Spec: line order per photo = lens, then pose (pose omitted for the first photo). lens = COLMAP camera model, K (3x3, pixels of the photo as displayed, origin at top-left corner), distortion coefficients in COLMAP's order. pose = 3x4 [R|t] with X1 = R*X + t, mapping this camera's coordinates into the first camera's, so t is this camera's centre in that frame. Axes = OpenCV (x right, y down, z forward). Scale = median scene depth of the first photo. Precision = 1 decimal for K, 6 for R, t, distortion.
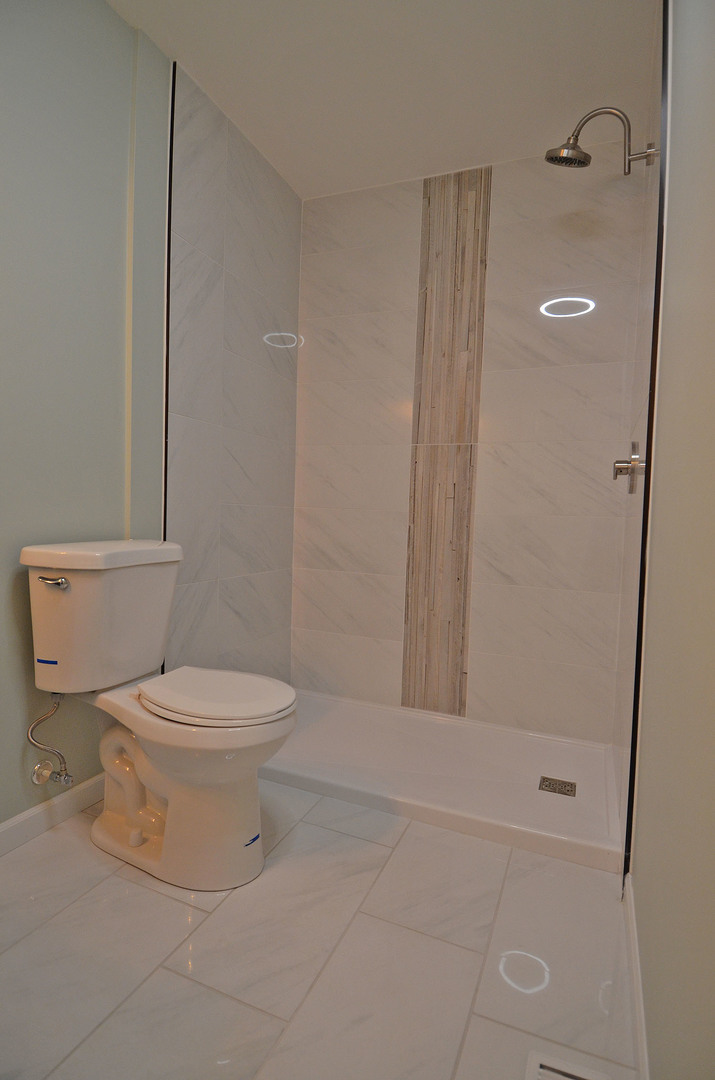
lens RADIAL K [[561.4, 0, 352.3], [0, 561.4, 535.9], [0, 0, 1]] dist [0.054765, -0.057160]
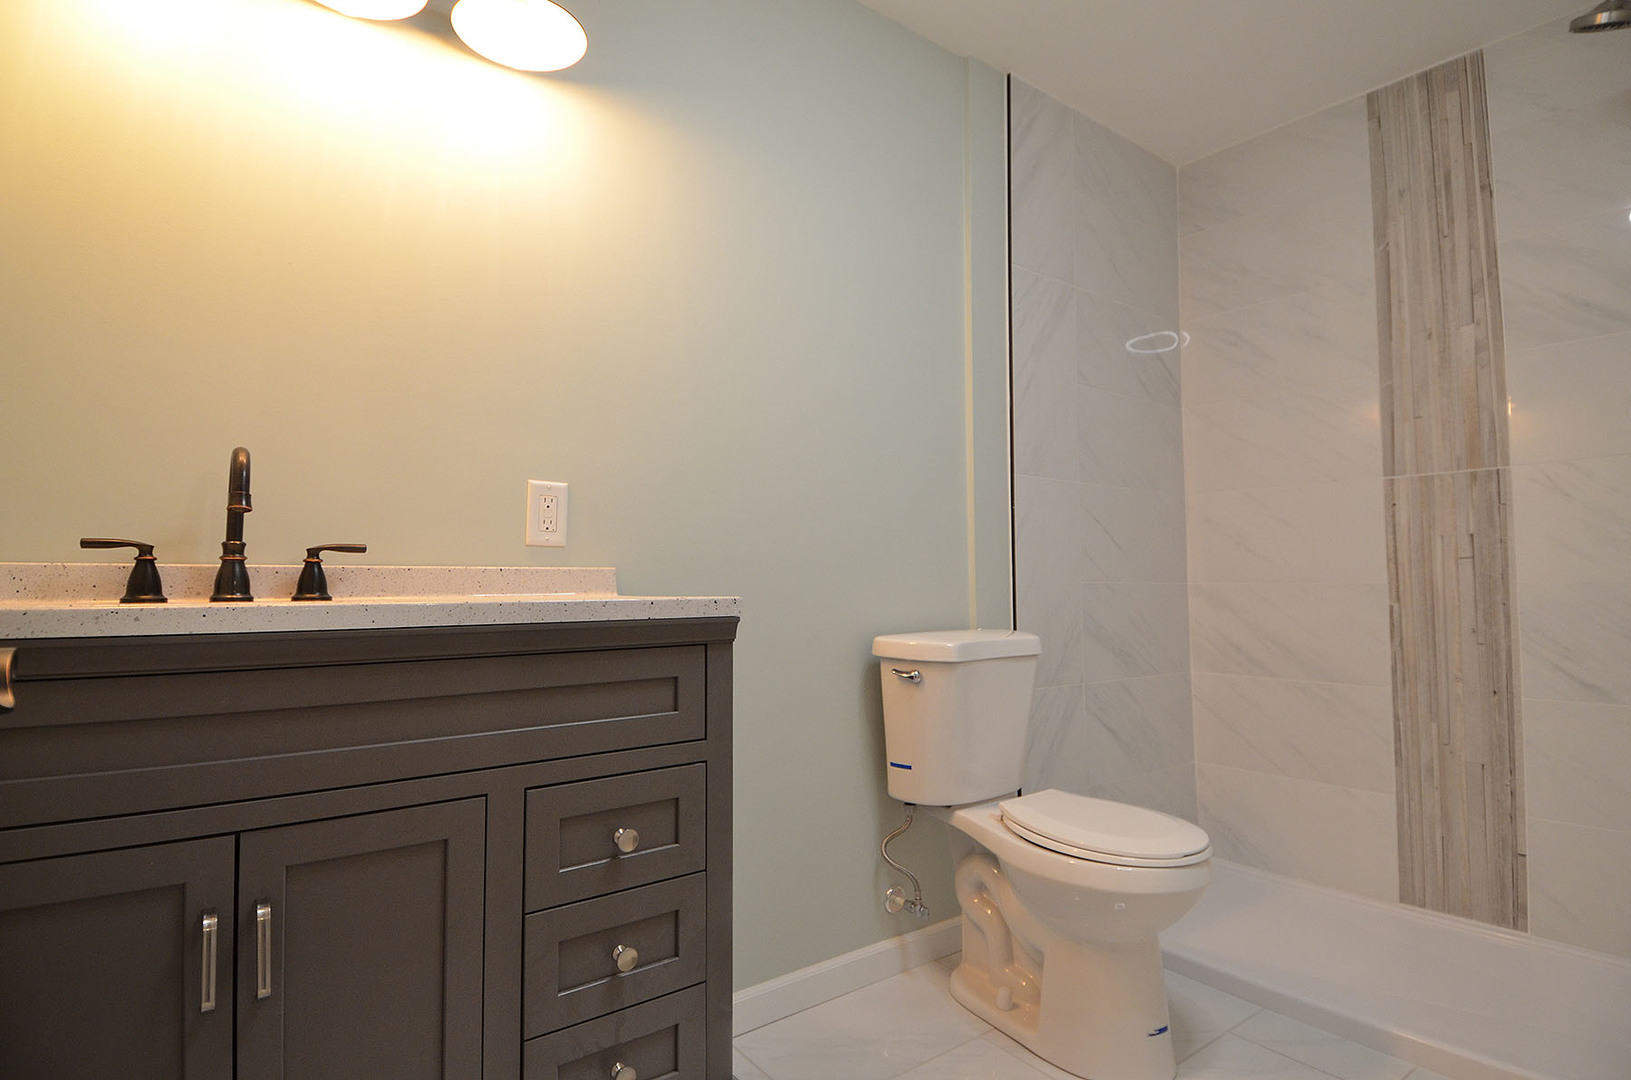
lens RADIAL K [[847.8, 0, 817.0], [0, 847.8, 534.4], [0, 0, 1]] dist [0.054765, -0.057160]
pose [[0.871656, -0.066480, -0.485589, 0.015770], [0.011017, 0.993165, -0.116195, 0.008236], [0.489995, 0.095933, 0.866430, -0.166462]]
